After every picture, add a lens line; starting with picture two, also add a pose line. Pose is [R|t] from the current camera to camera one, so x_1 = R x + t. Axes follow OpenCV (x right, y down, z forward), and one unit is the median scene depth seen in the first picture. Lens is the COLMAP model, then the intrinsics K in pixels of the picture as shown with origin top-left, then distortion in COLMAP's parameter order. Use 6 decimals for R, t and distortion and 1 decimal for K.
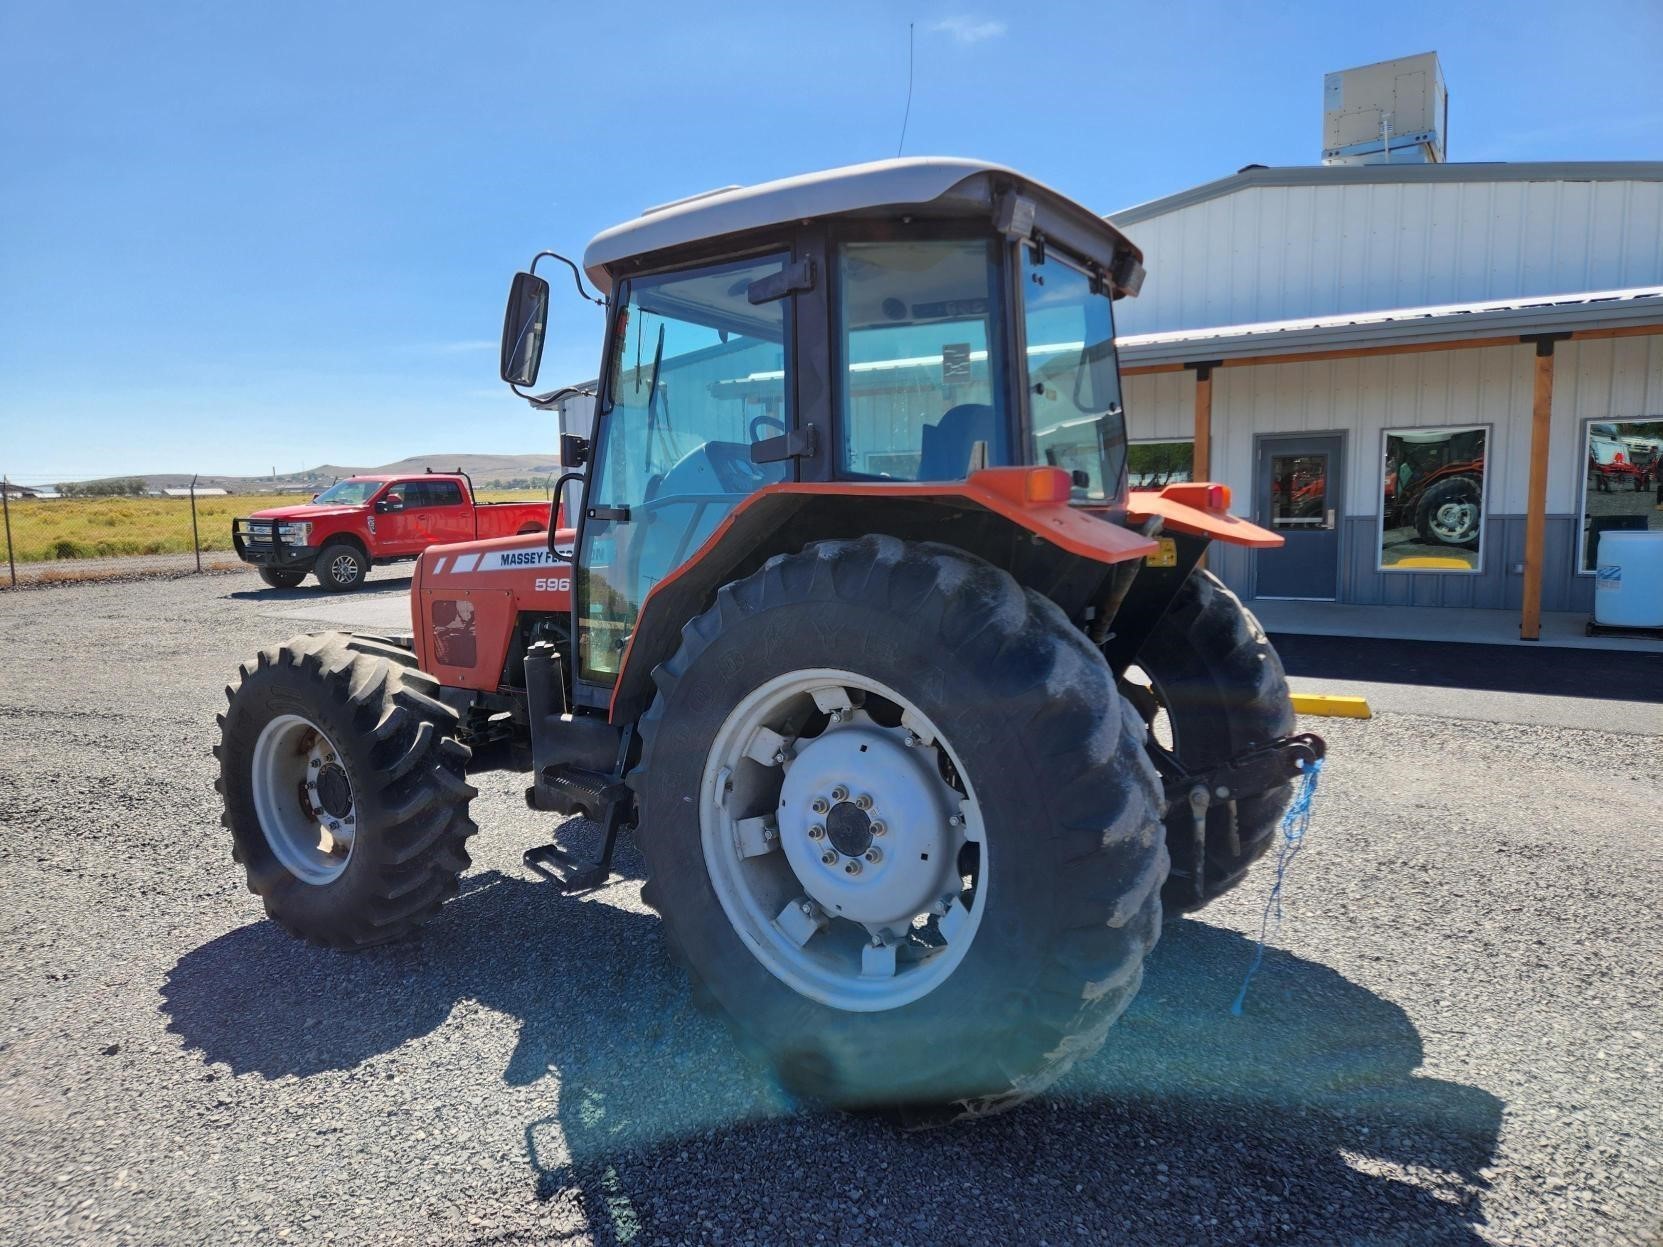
lens RADIAL K [[1102.6, 0, 820.4], [0, 1102.6, 614.0], [0, 0, 1]] dist [0.072366, -0.064471]
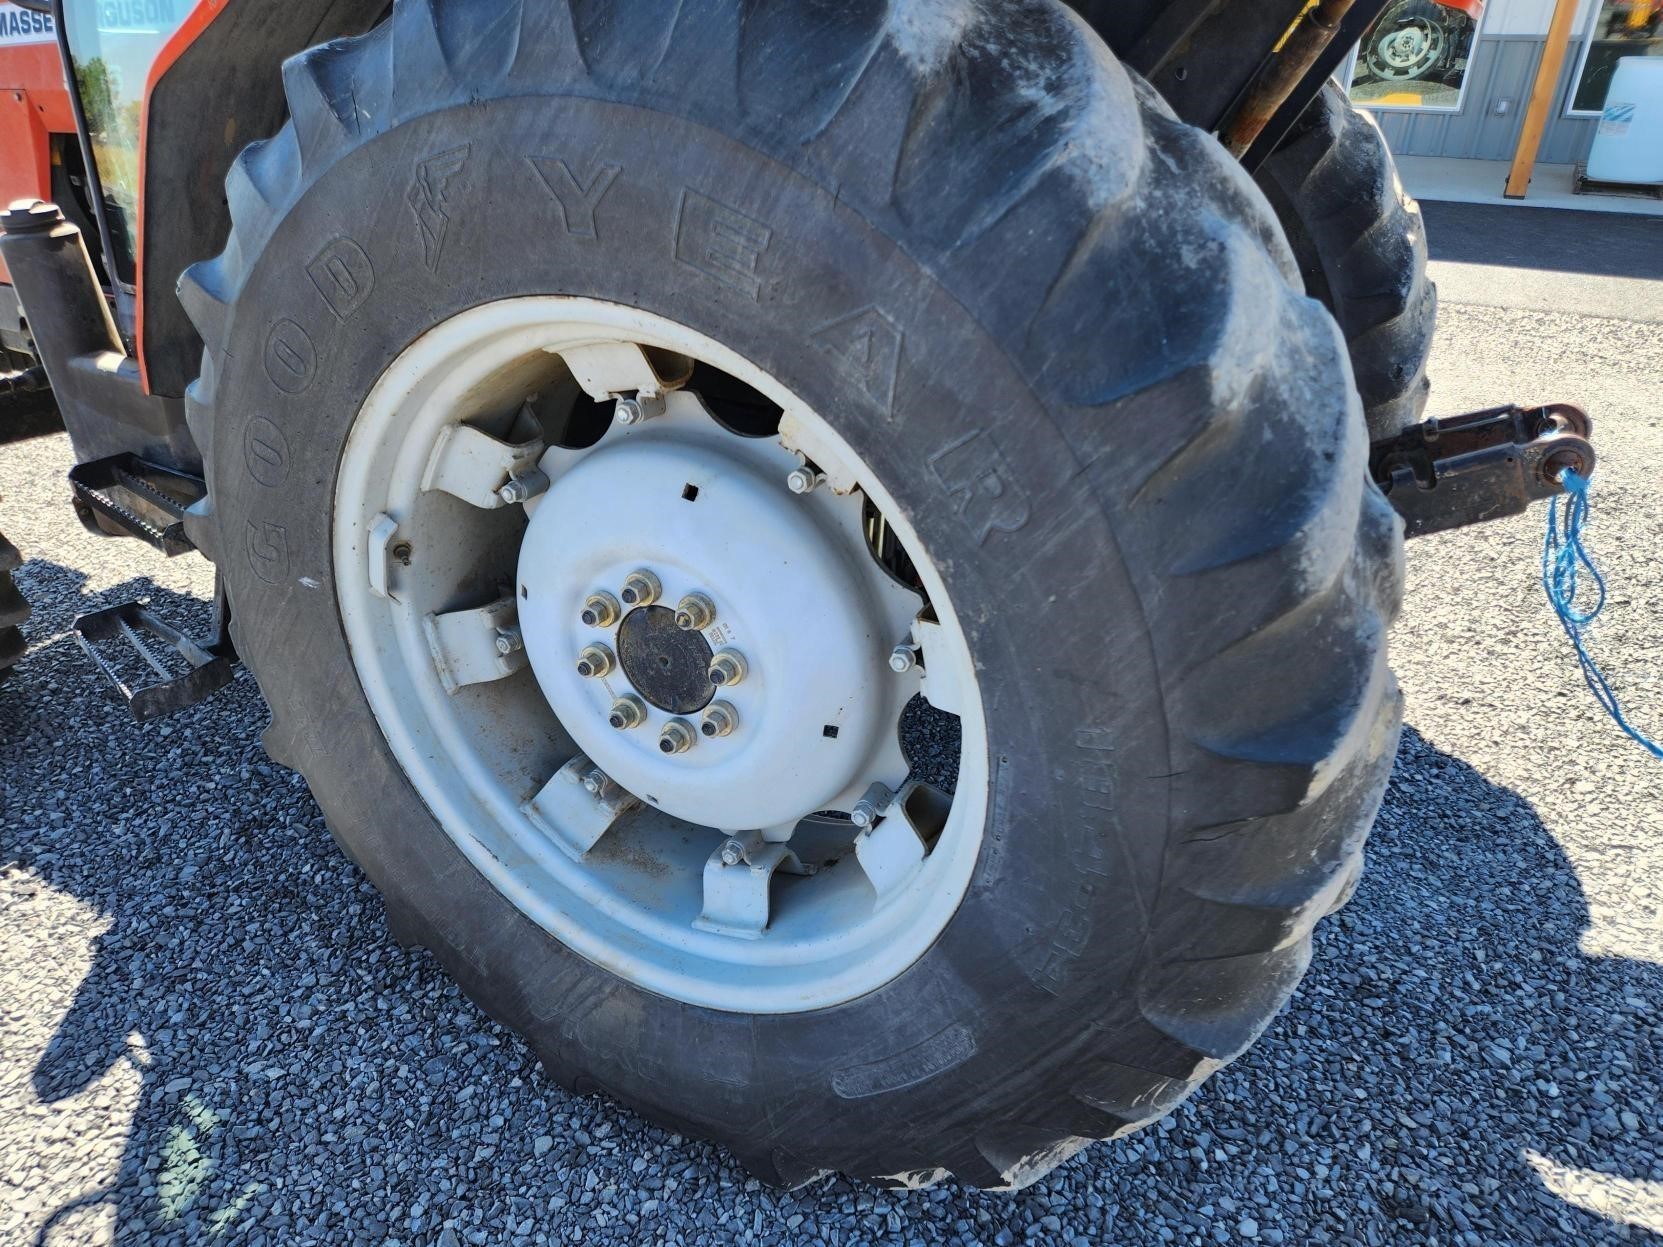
lens RADIAL K [[1125.5, 0, 825.8], [0, 1125.5, 636.1], [0, 0, 1]] dist [0.080072, -0.065418]
pose [[0.993621, -0.032473, 0.107994, 0.039774], [-0.011381, 0.923877, 0.382521, 0.006101], [-0.112195, -0.381310, 0.917614, 0.542368]]
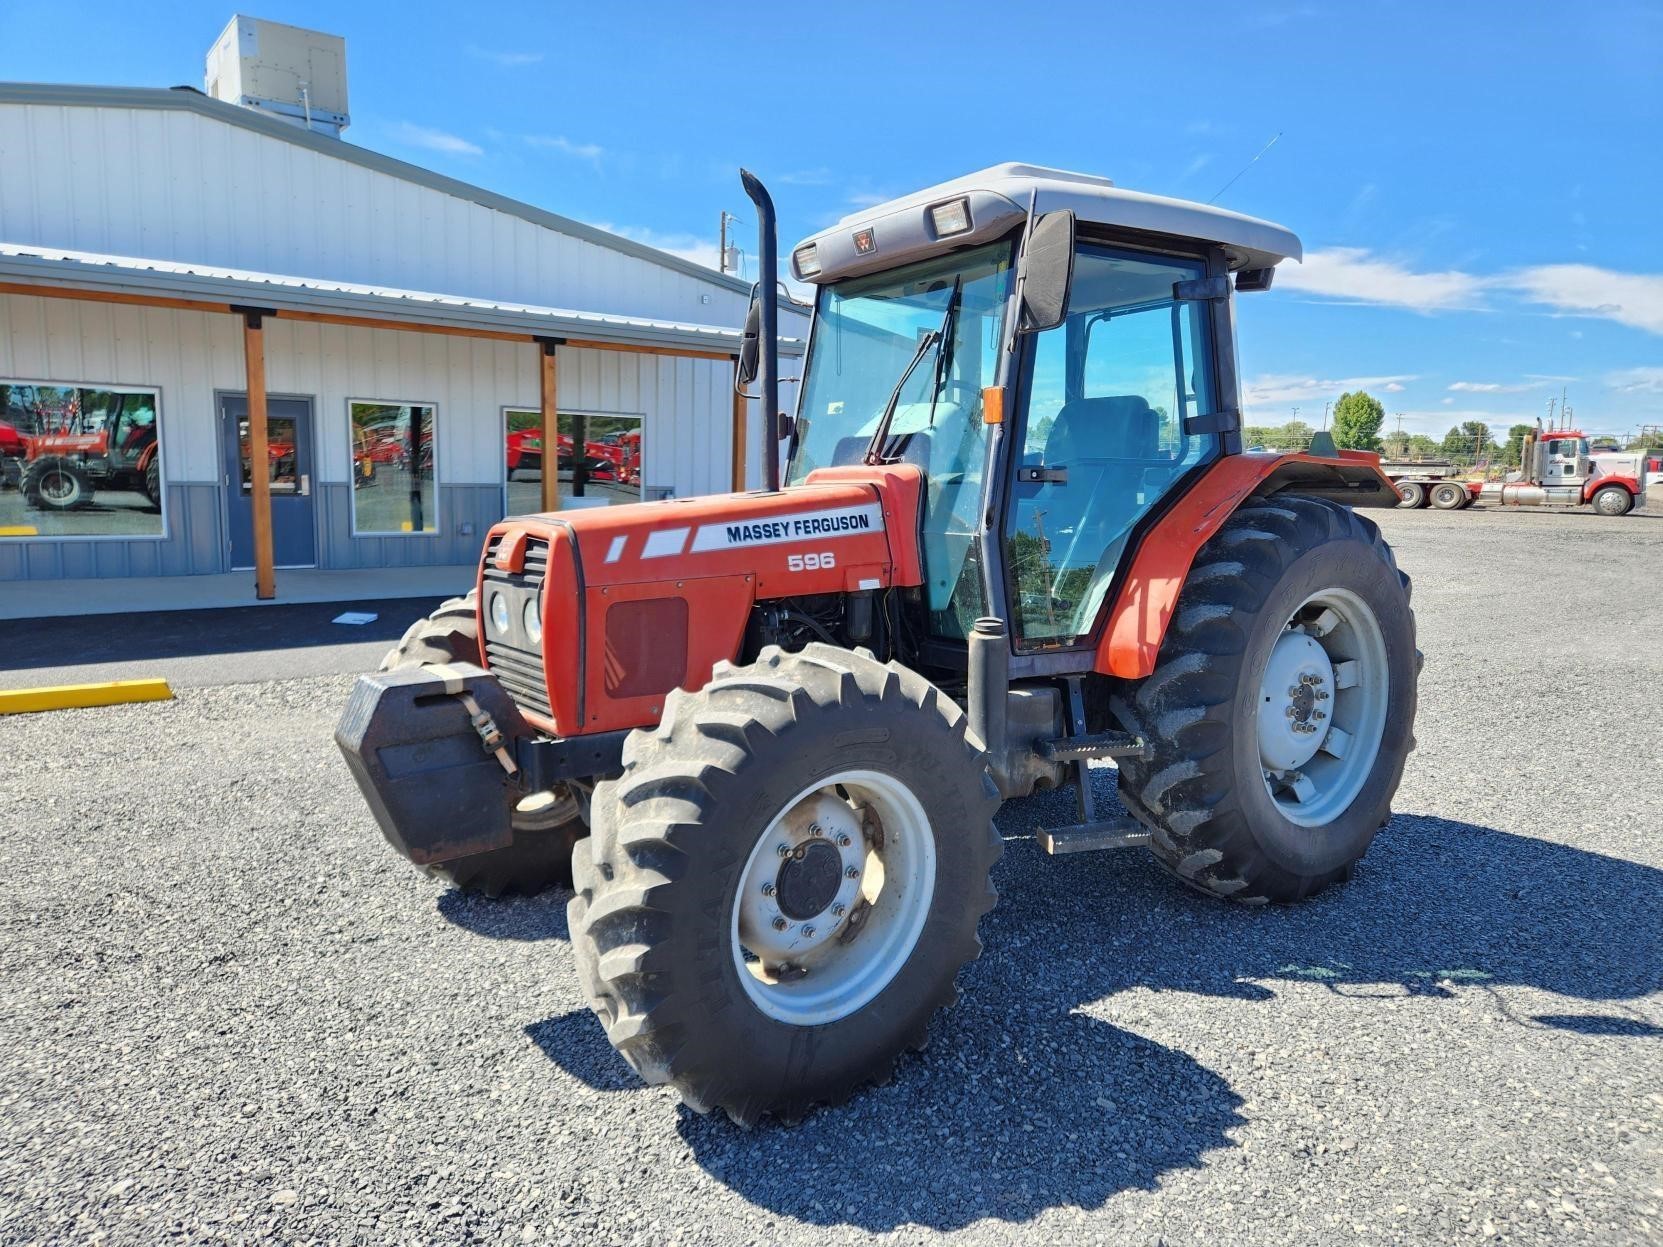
lens RADIAL K [[1102.6, 0, 820.4], [0, 1102.6, 614.0], [0, 0, 1]] dist [0.072366, -0.064471]
pose [[0.335958, -0.100320, 0.936519, -1.429443], [0.072691, 0.994108, 0.080412, -0.075761], [-0.939068, 0.041061, 0.341271, 1.032755]]
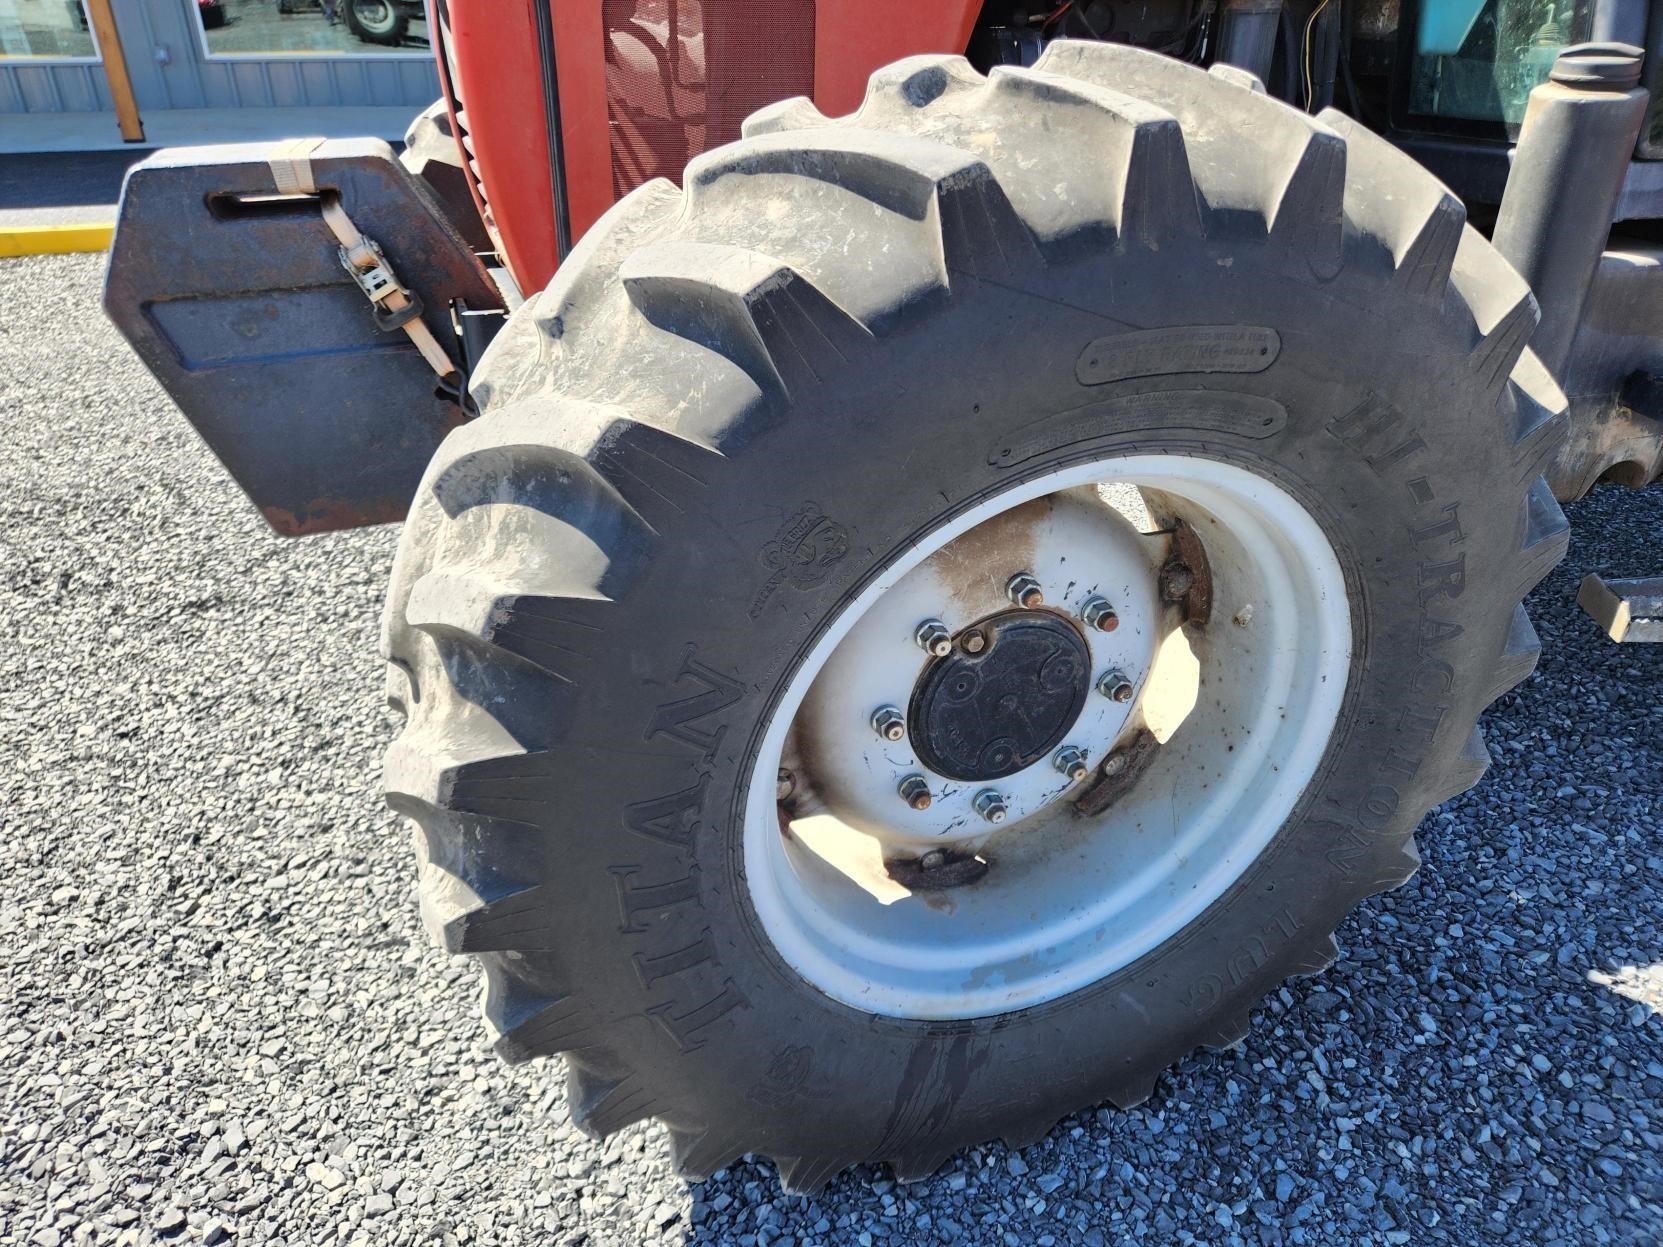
lens RADIAL K [[1102.6, 0, 820.4], [0, 1102.6, 614.0], [0, 0, 1]] dist [0.072366, -0.064471]
pose [[0.604611, -0.365642, 0.707638, -0.894082], [0.069282, 0.909185, 0.410587, 0.030417], [-0.793502, -0.199219, 0.575036, 1.199792]]
